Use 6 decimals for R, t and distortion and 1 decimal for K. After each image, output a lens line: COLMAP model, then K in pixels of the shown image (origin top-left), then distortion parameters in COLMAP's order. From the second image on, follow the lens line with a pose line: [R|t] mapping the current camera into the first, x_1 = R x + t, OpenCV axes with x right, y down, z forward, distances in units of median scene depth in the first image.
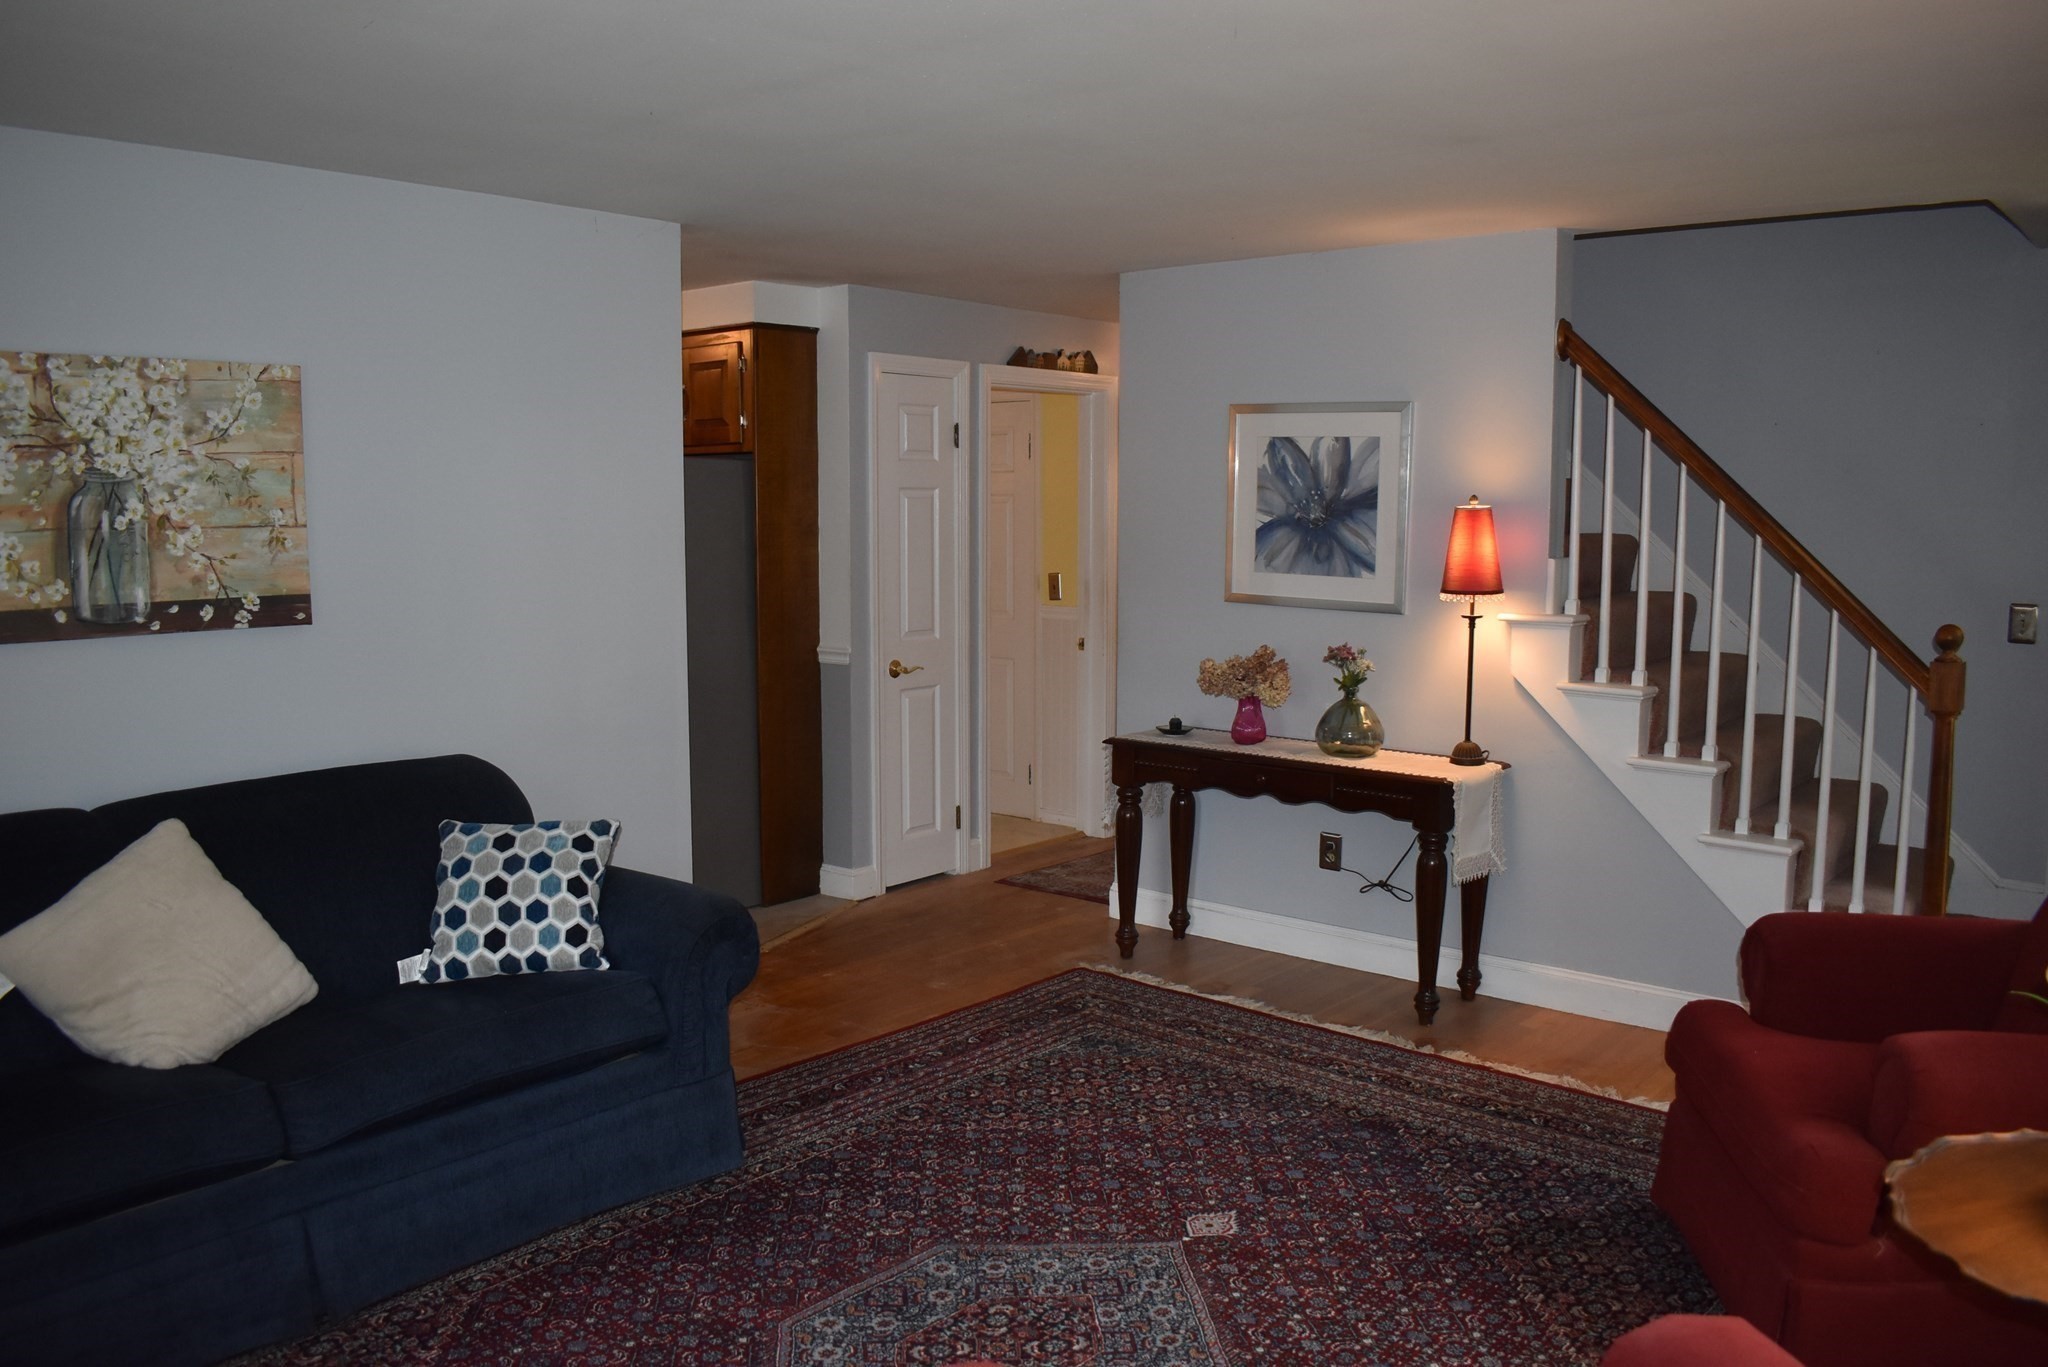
lens RADIAL K [[1594.1, 0, 1029.6], [0, 1594.1, 678.4], [0, 0, 1]] dist [-0.100295, 0.020928]
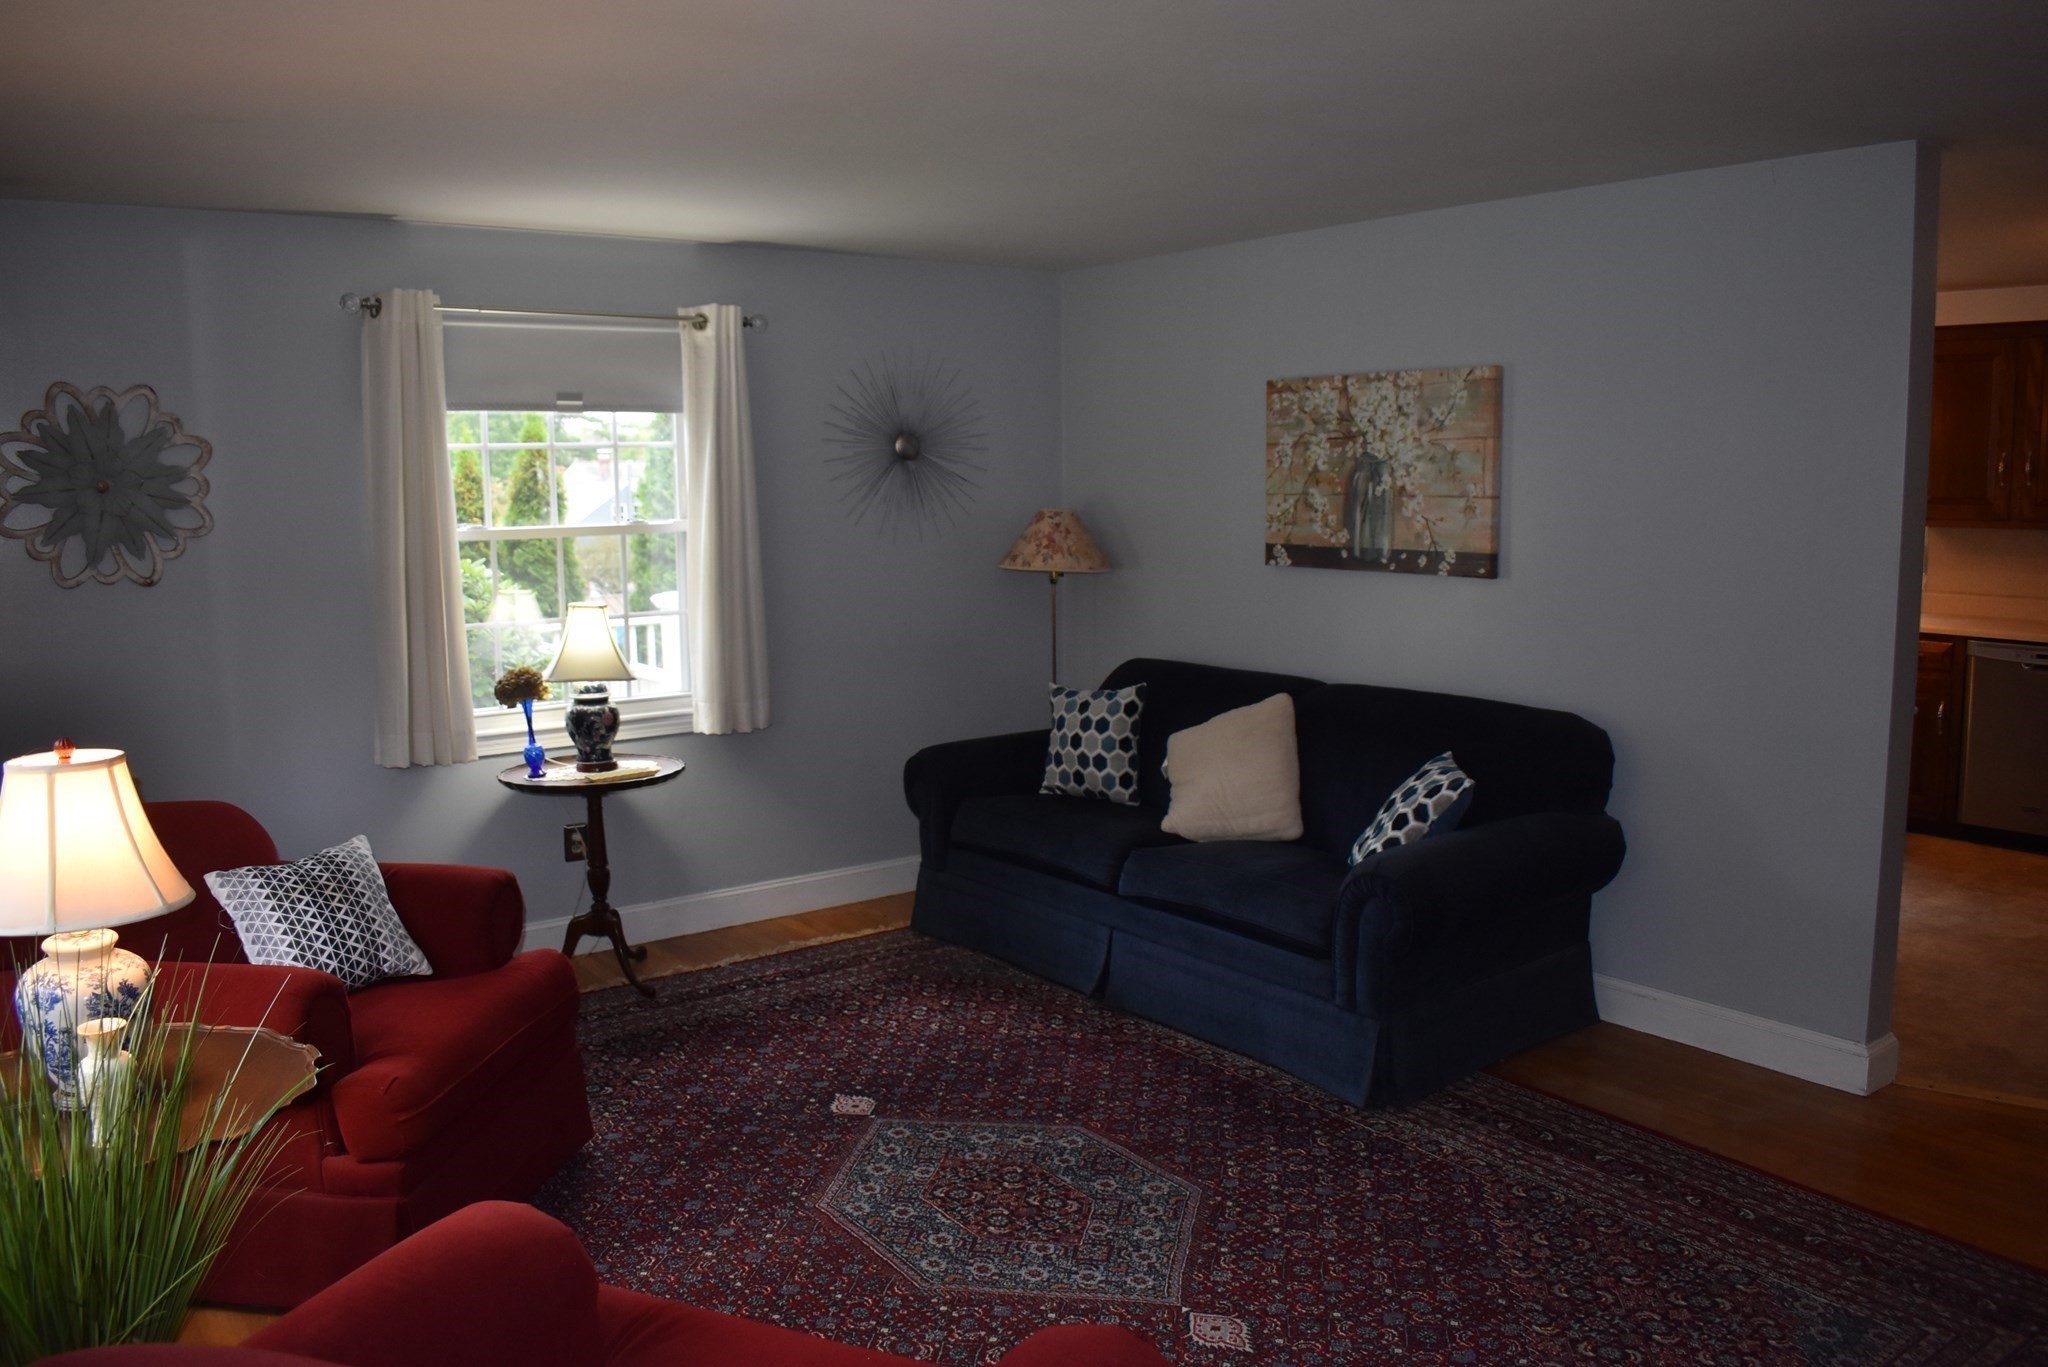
lens RADIAL K [[1594.1, 0, 1031.4], [0, 1594.1, 682.2], [0, 0, 1]] dist [-0.100295, 0.020928]
pose [[-0.221393, 0.121766, -0.967553, 0.888262], [-0.108135, 0.982990, 0.148452, -0.108333], [0.969171, 0.137492, -0.204460, 0.998929]]
